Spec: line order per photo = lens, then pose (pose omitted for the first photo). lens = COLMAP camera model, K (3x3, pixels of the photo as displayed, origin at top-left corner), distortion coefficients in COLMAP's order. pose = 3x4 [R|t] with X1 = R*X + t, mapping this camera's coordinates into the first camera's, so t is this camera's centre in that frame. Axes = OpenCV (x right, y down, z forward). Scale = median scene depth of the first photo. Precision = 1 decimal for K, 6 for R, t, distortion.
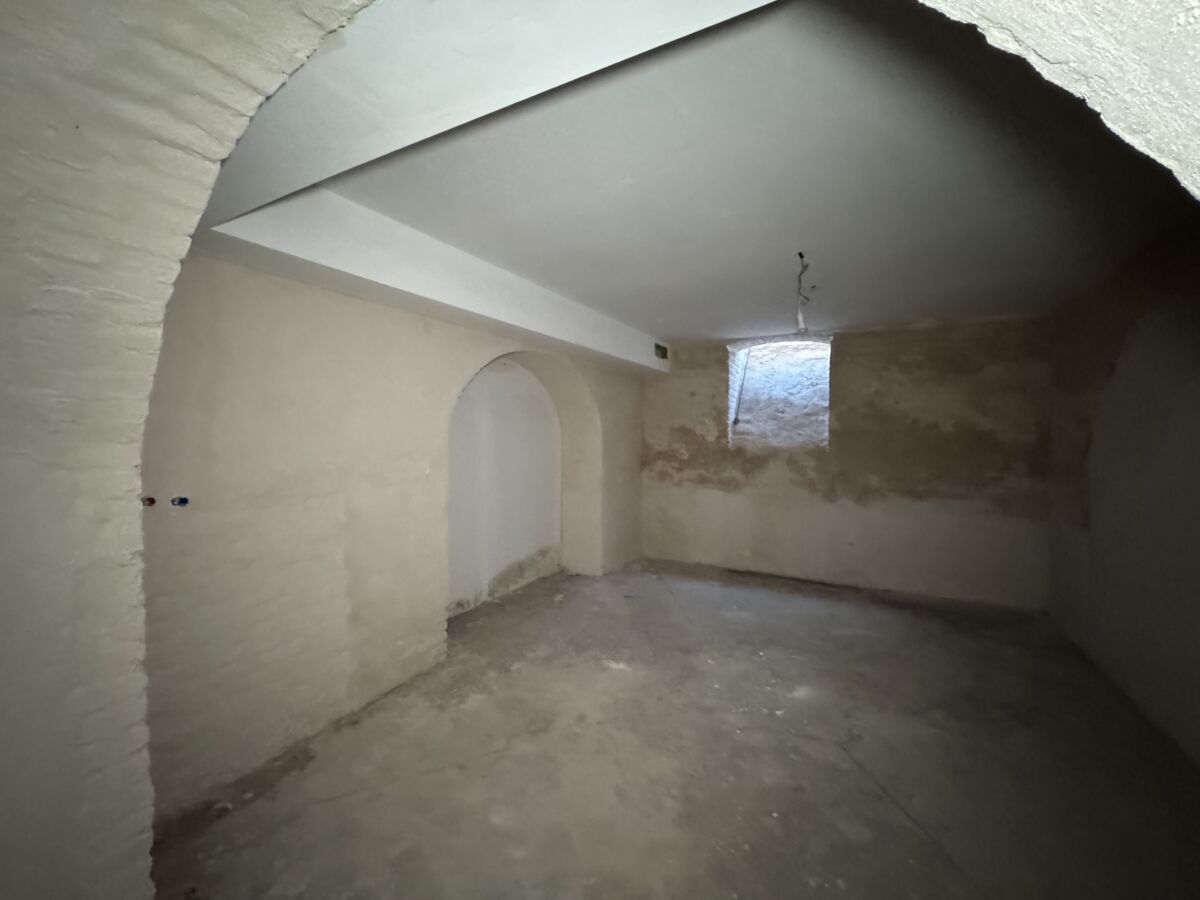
lens RADIAL K [[483.7, 0, 598.6], [0, 483.7, 445.5], [0, 0, 1]] dist [-0.001138, 0.000175]
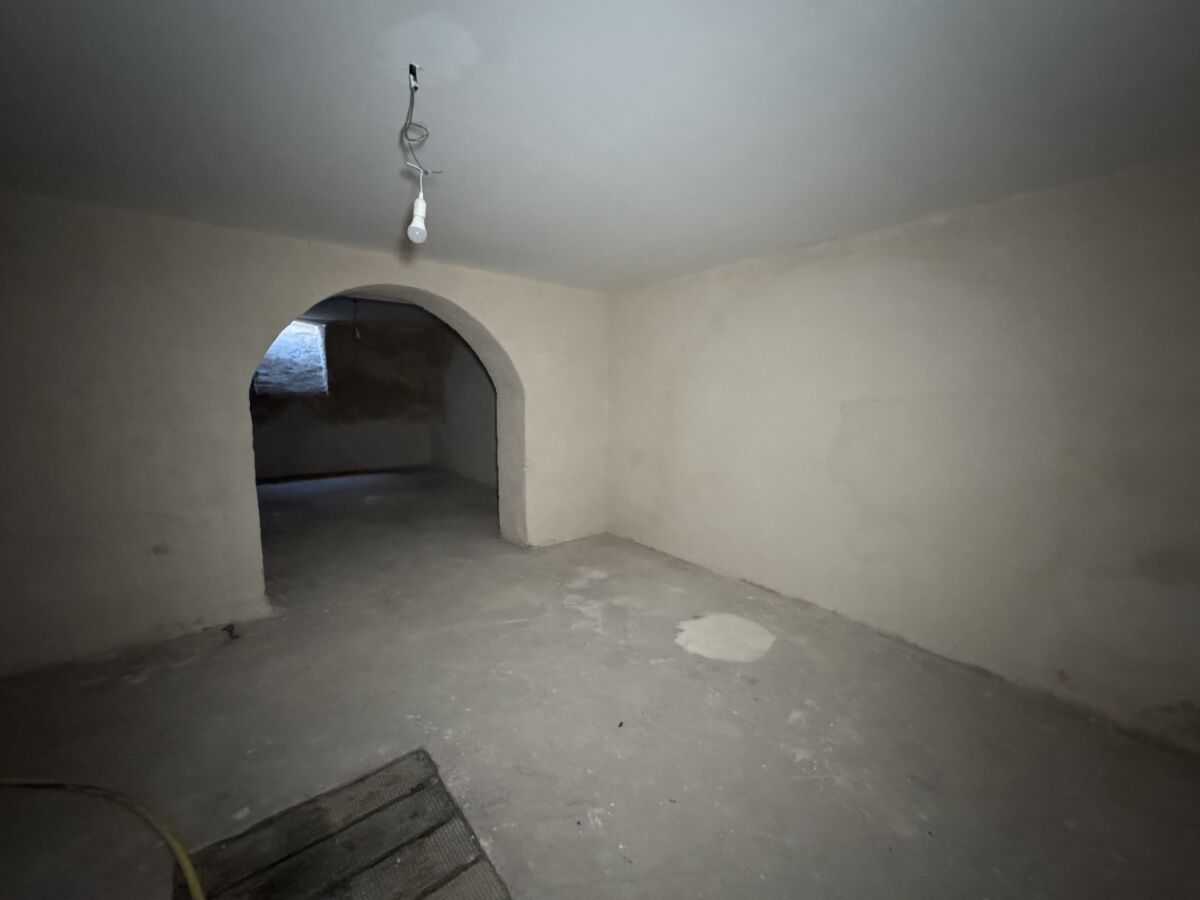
lens RADIAL K [[483.7, 0, 597.6], [0, 483.7, 450.1], [0, 0, 1]] dist [-0.001138, 0.000175]
pose [[0.362122, -0.117063, 0.924751, -0.686076], [0.016204, 0.992723, 0.119322, 0.016823], [-0.931990, -0.028224, 0.361383, -0.426514]]
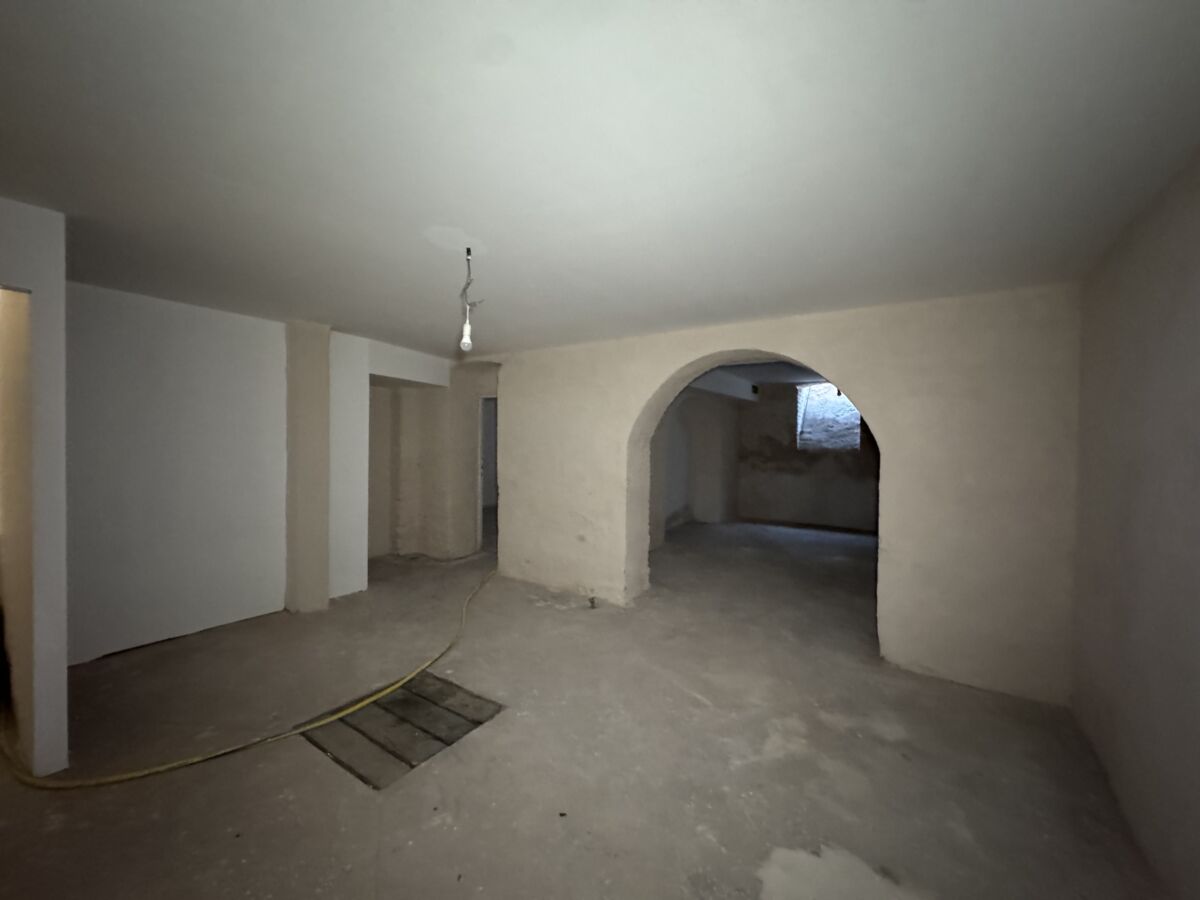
lens RADIAL K [[483.7, 0, 601.9], [0, 483.7, 446.5], [0, 0, 1]] dist [-0.001138, 0.000175]
pose [[0.995583, 0.010195, -0.093332, -0.235036], [-0.011257, 0.999878, -0.010859, 0.022319], [0.093209, 0.011861, 0.995576, -0.686388]]
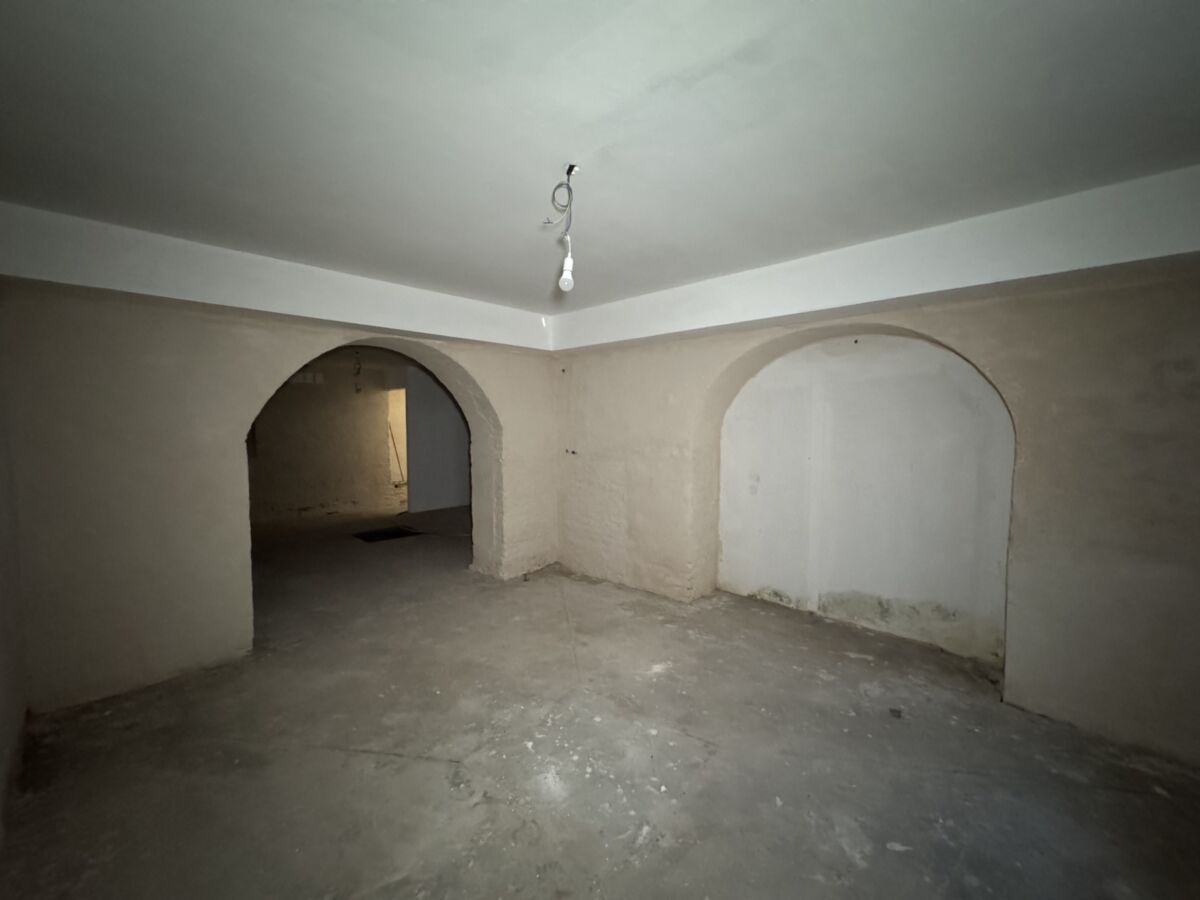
lens RADIAL K [[483.7, 0, 602.0], [0, 483.7, 450.5], [0, 0, 1]] dist [-0.001138, 0.000175]
pose [[-0.267701, 0.057512, -0.961784, 0.552303], [-0.023549, 0.997528, 0.066204, -0.025227], [0.963214, 0.040372, -0.265685, 0.635954]]
